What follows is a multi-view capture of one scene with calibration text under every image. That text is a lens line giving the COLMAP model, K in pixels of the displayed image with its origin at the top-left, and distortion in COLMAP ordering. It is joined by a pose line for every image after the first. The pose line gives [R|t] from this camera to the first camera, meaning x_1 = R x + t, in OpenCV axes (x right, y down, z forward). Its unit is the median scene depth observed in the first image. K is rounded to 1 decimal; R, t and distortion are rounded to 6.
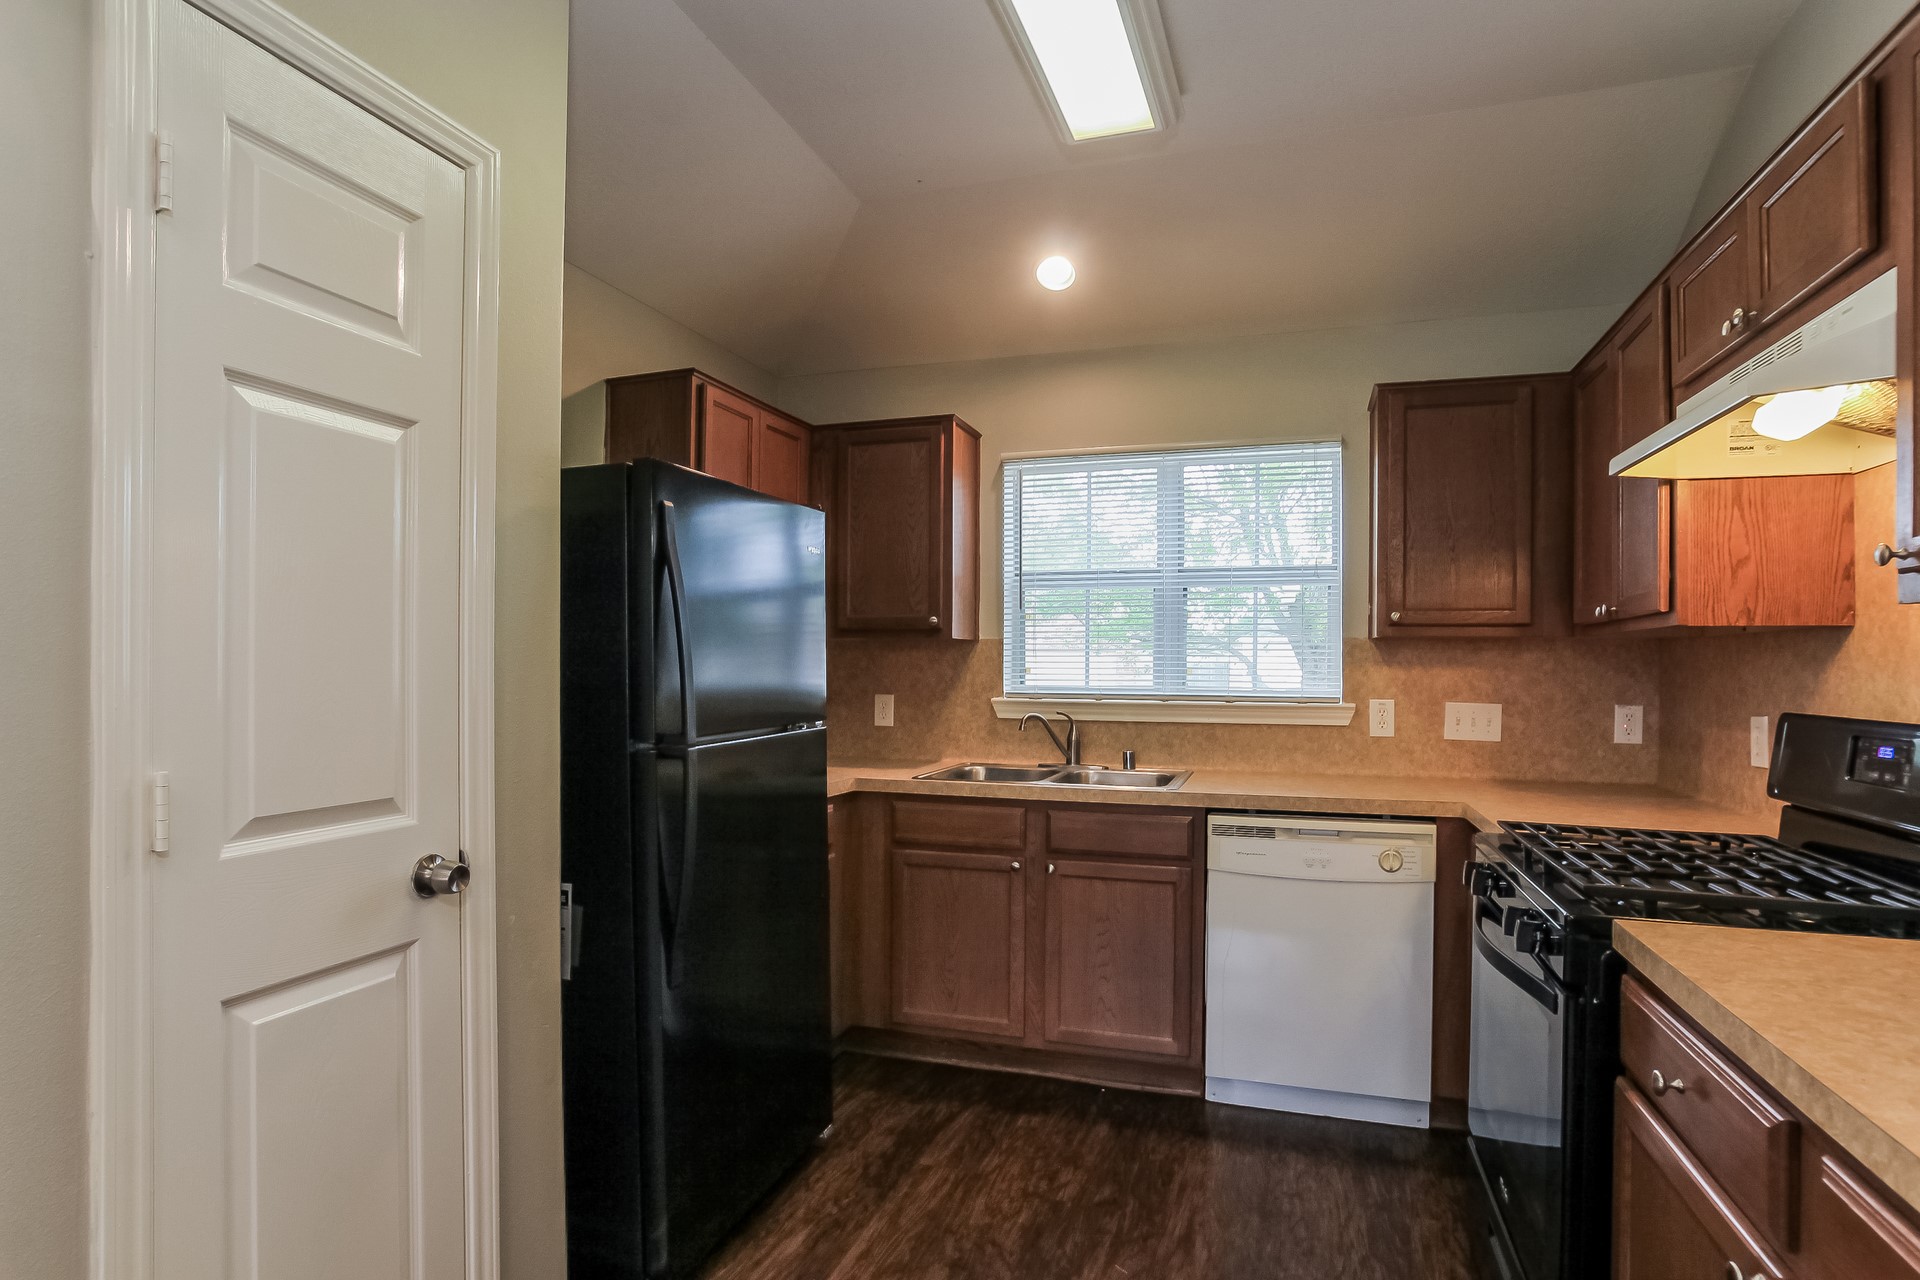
lens RADIAL K [[988.6, 0, 961.9], [0, 988.6, 650.0], [0, 0, 1]] dist [-0.067662, 0.038966]
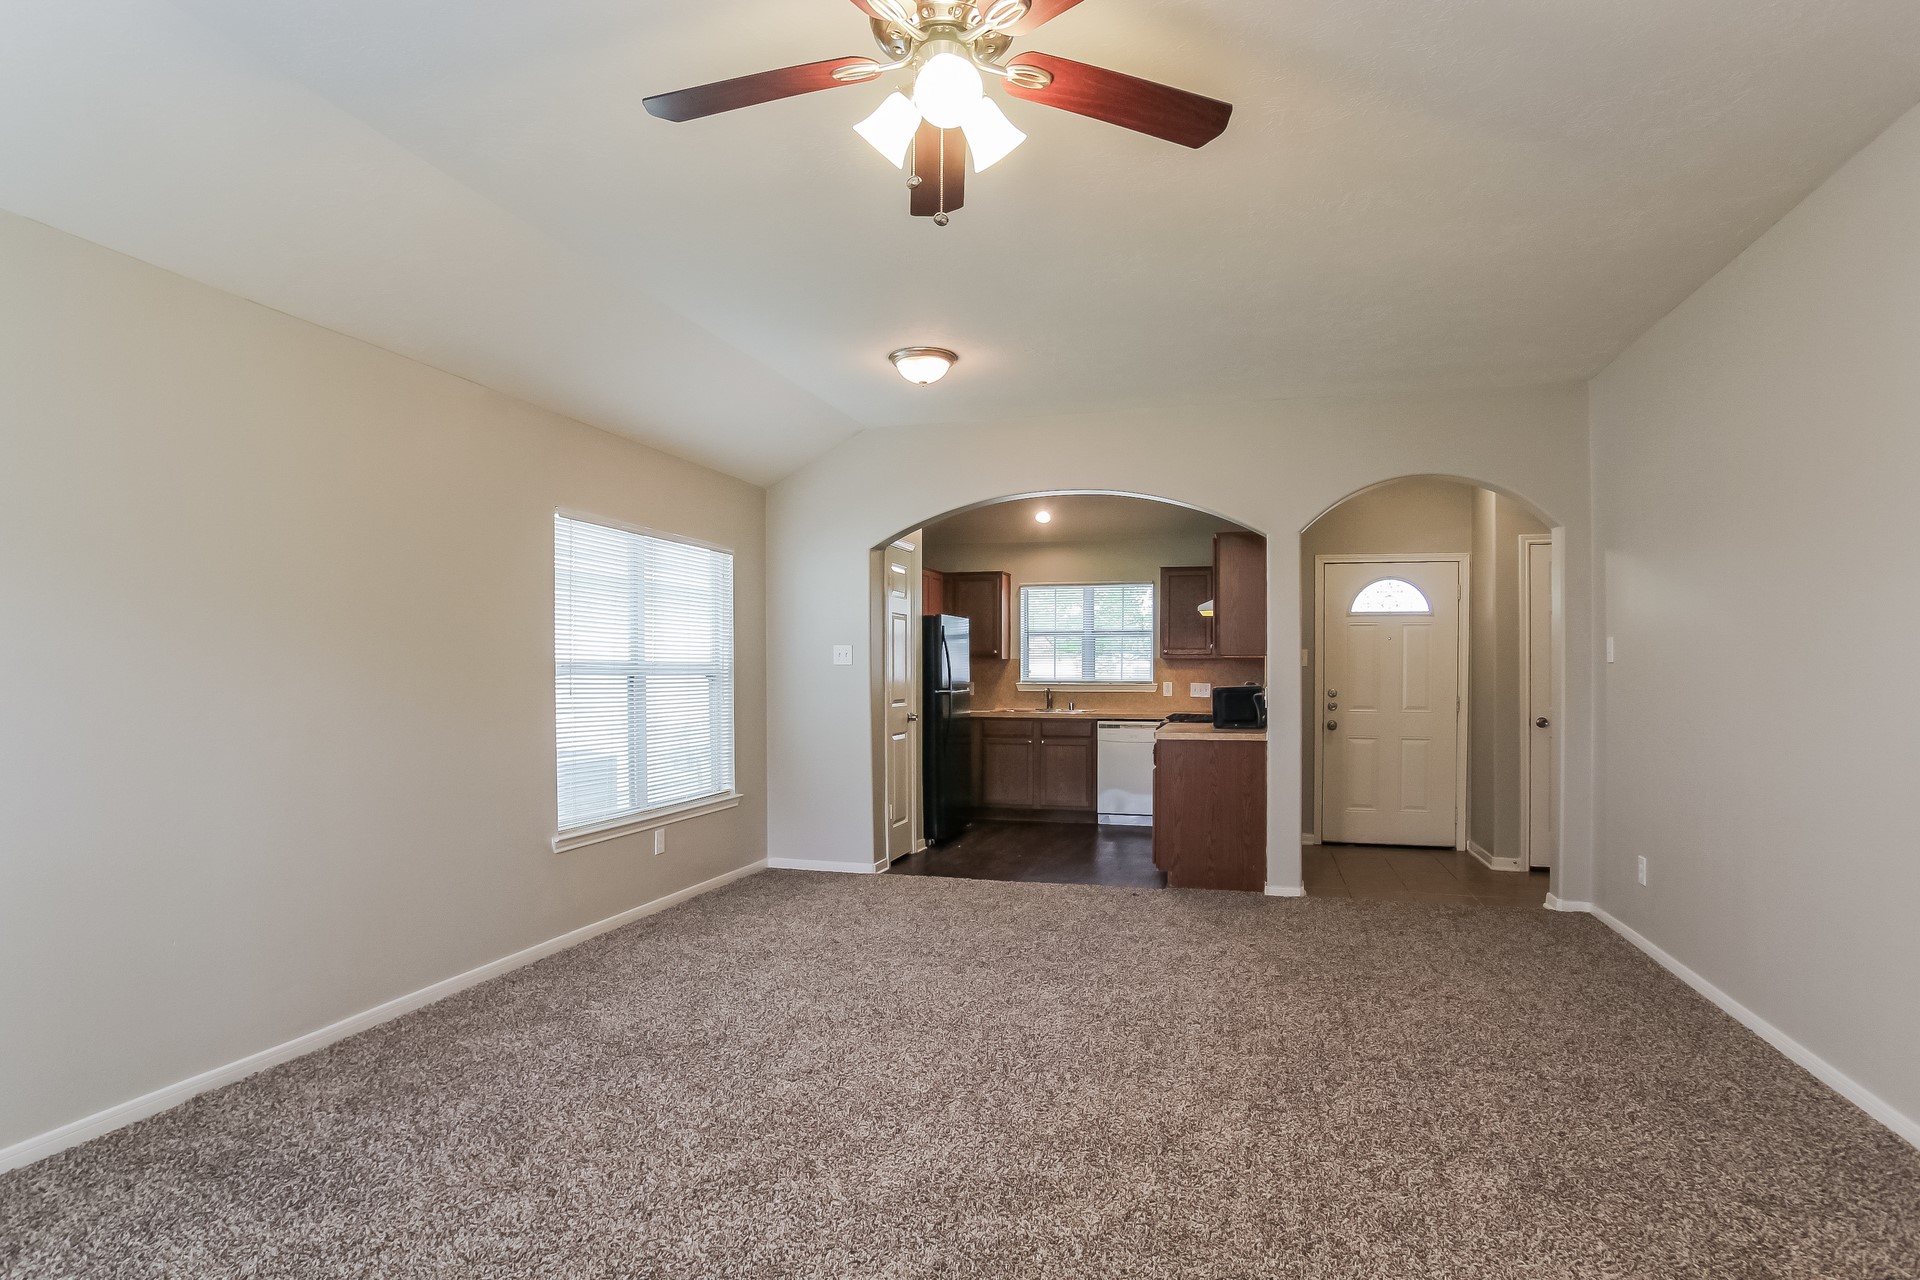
lens RADIAL K [[988.6, 0, 961.9], [0, 988.6, 650.0], [0, 0, 1]] dist [-0.067662, 0.038966]
pose [[0.999691, -0.003966, 0.024548, -0.212013], [0.003988, 0.999992, -0.000837, -0.039768], [-0.024544, 0.000934, 0.999698, -1.850573]]
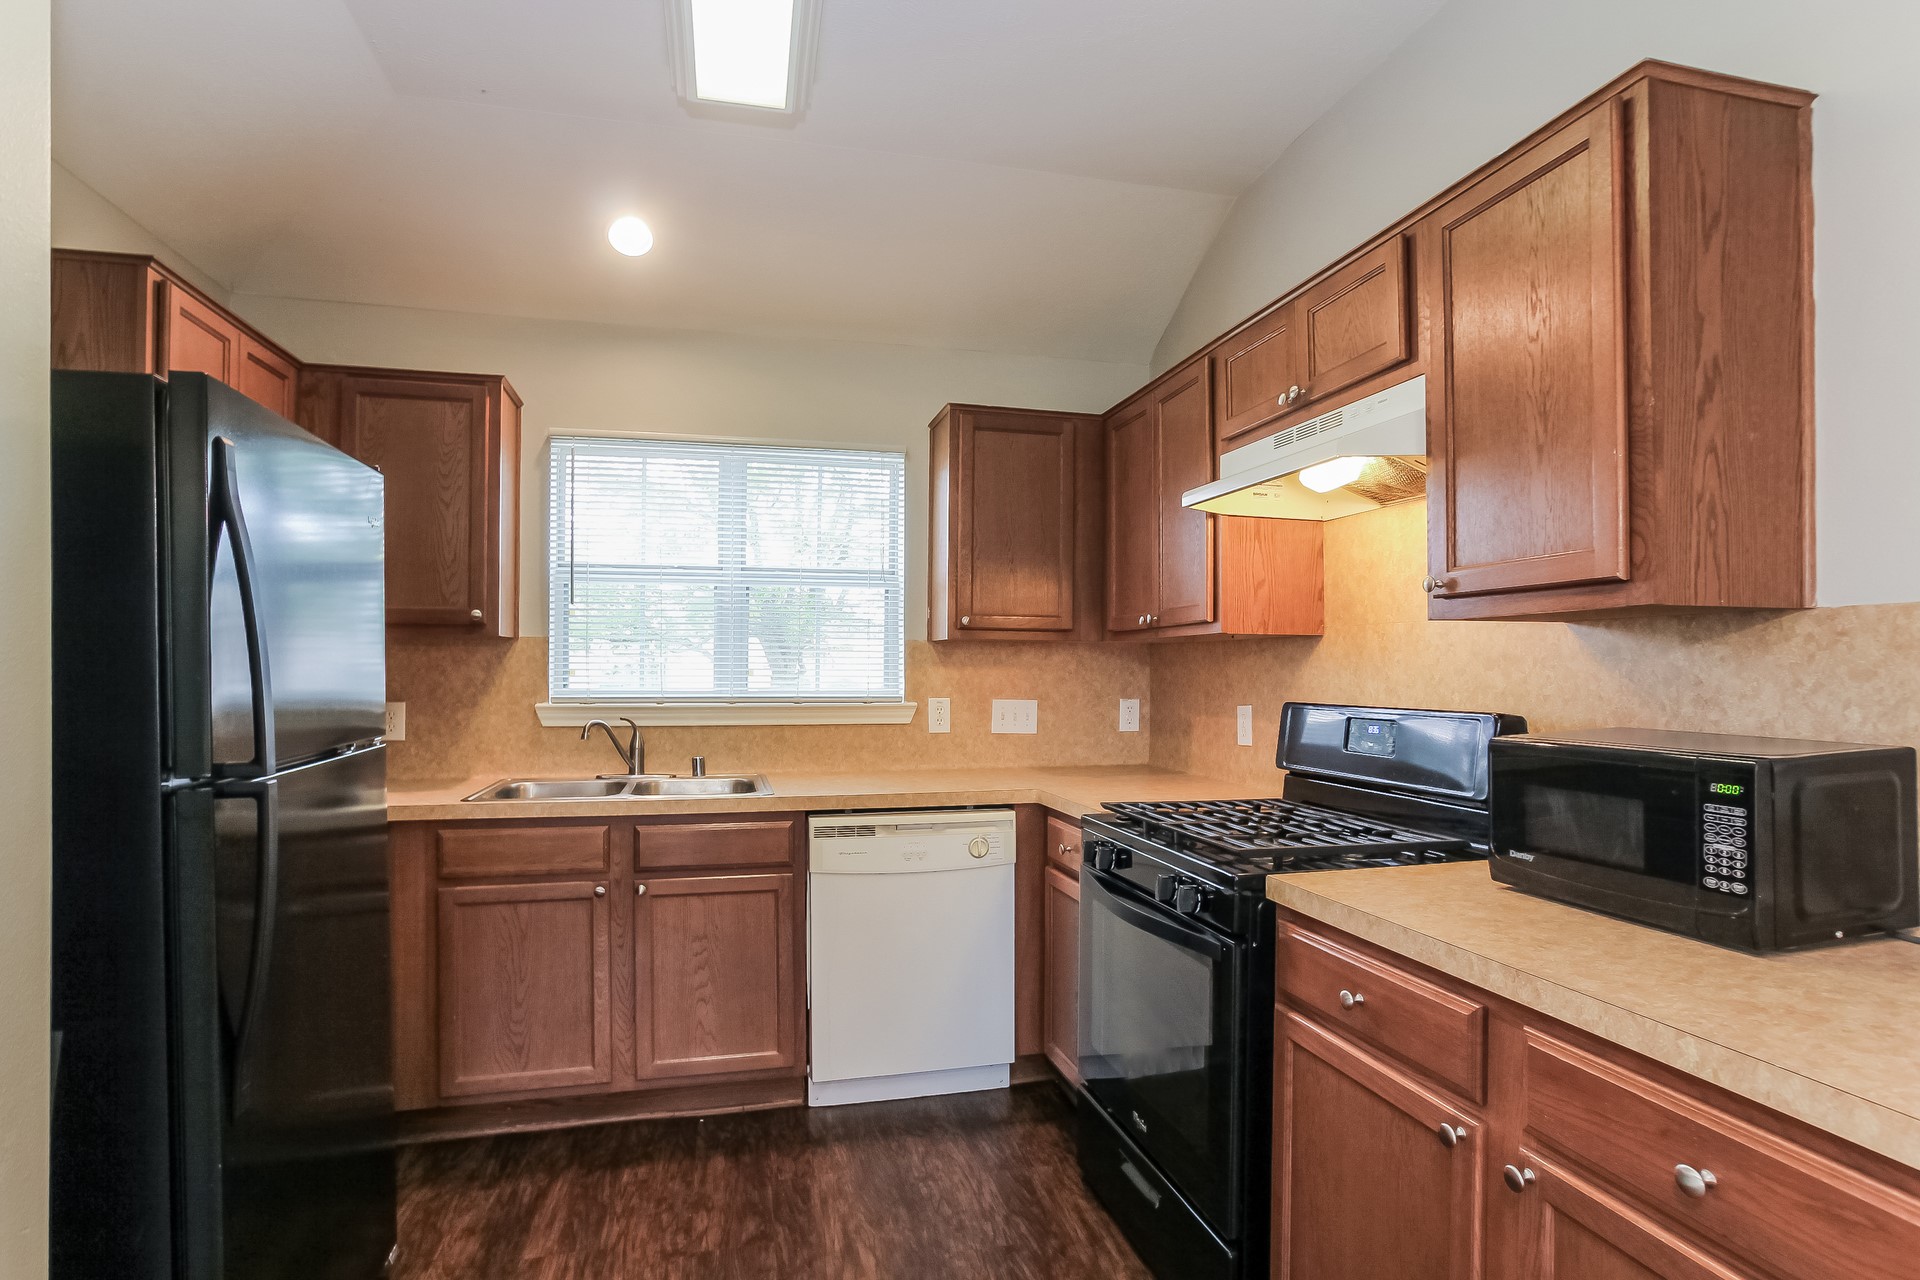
lens RADIAL K [[988.6, 0, 961.9], [0, 988.6, 650.0], [0, 0, 1]] dist [-0.067662, 0.038966]
pose [[0.843627, 0.006625, 0.536888, -0.150134], [-0.005986, 0.999978, -0.002934, 0.001279], [-0.536896, -0.000739, 0.843648, 0.081655]]
